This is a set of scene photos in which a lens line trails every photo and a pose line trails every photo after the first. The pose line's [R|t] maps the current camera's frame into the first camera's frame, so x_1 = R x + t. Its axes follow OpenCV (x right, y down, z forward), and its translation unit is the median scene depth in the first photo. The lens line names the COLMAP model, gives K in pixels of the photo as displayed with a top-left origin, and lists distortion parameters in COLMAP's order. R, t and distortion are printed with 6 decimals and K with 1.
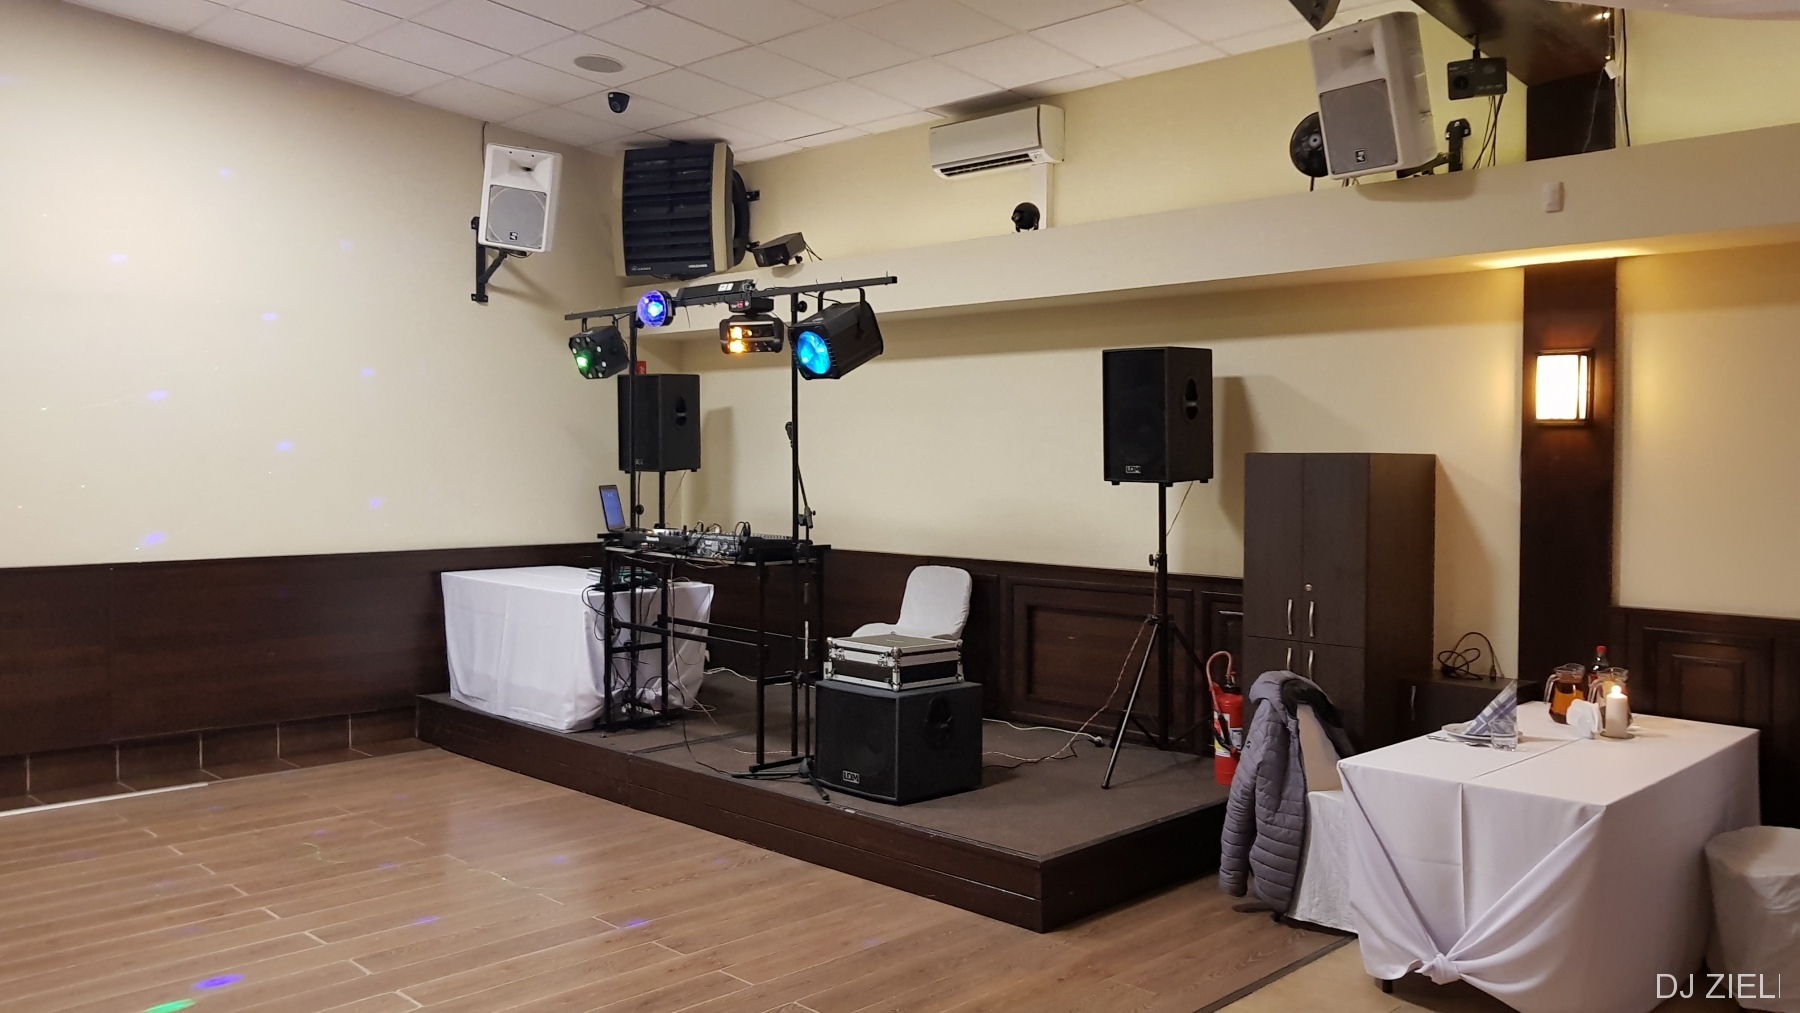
lens RADIAL K [[1406.5, 0, 871.5], [0, 1406.5, 476.4], [0, 0, 1]] dist [0.062690, -0.098852]
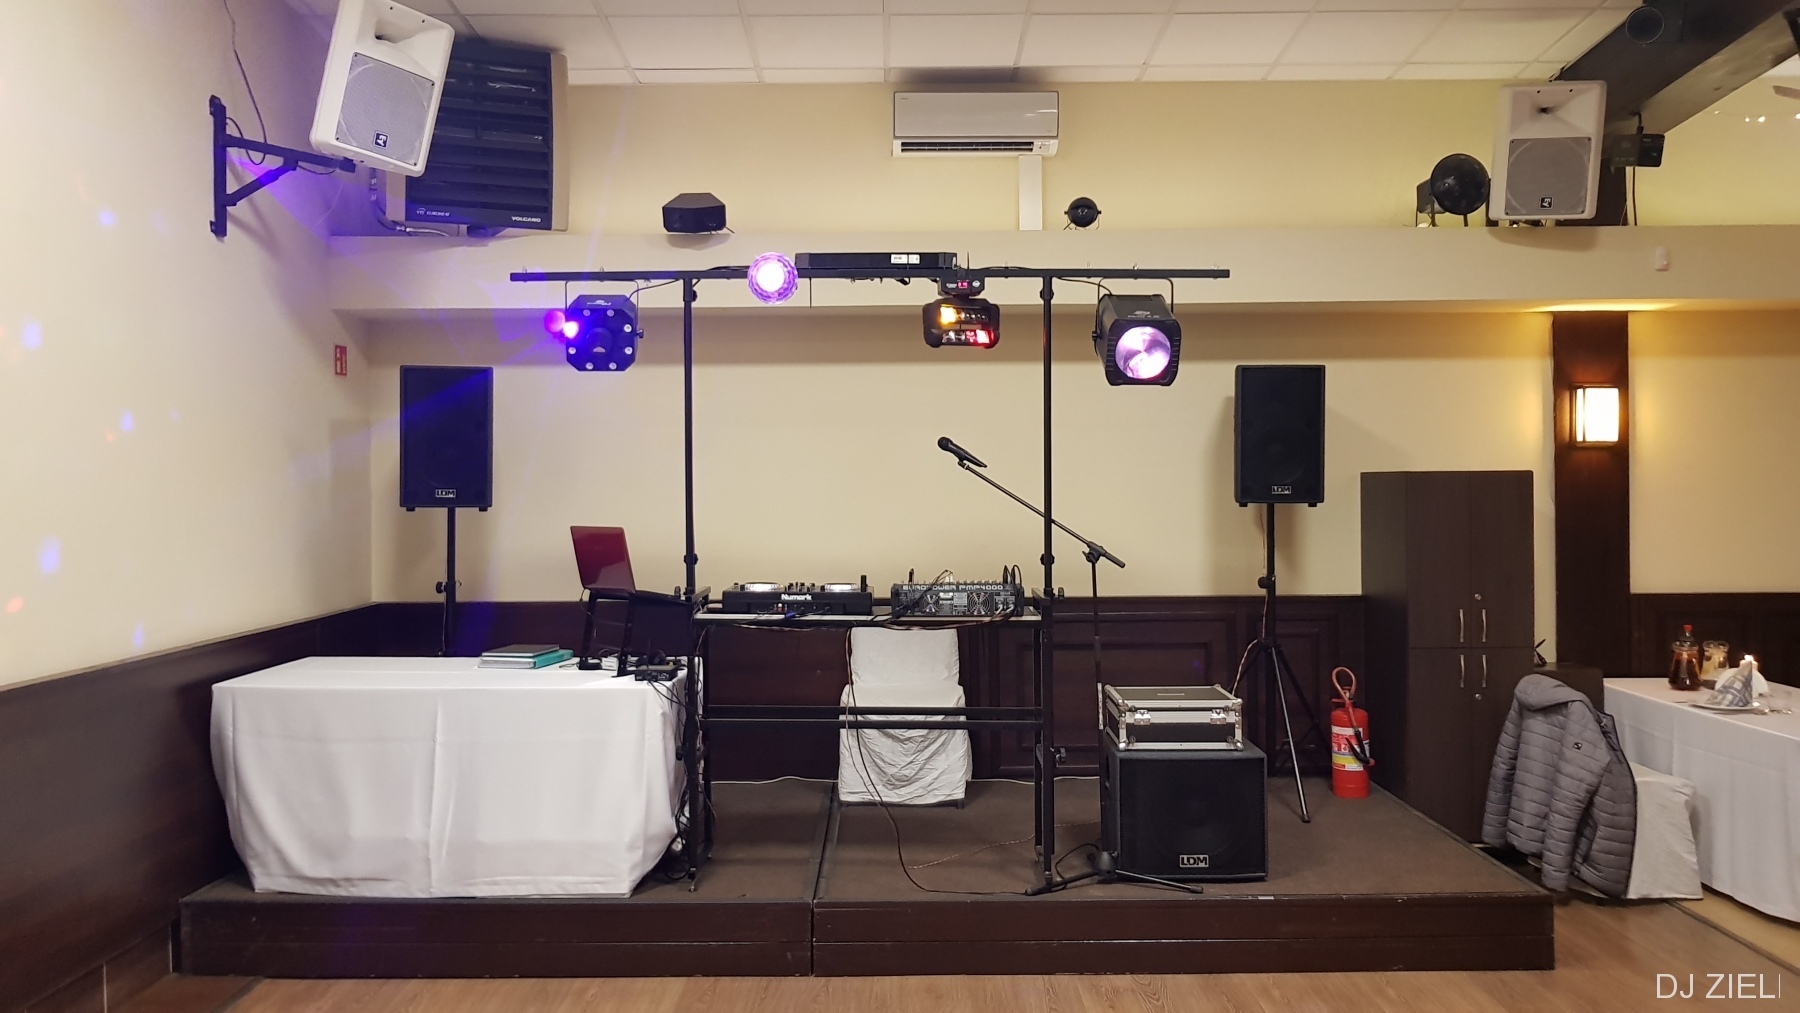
lens RADIAL K [[1452.3, 0, 862.7], [0, 1452.3, 480.9], [0, 0, 1]] dist [-0.000721, -0.010707]
pose [[0.709640, -0.010641, 0.704484, -0.687774], [0.021427, 0.999749, -0.006483, -0.010276], [-0.704238, 0.019696, 0.709691, 0.472291]]
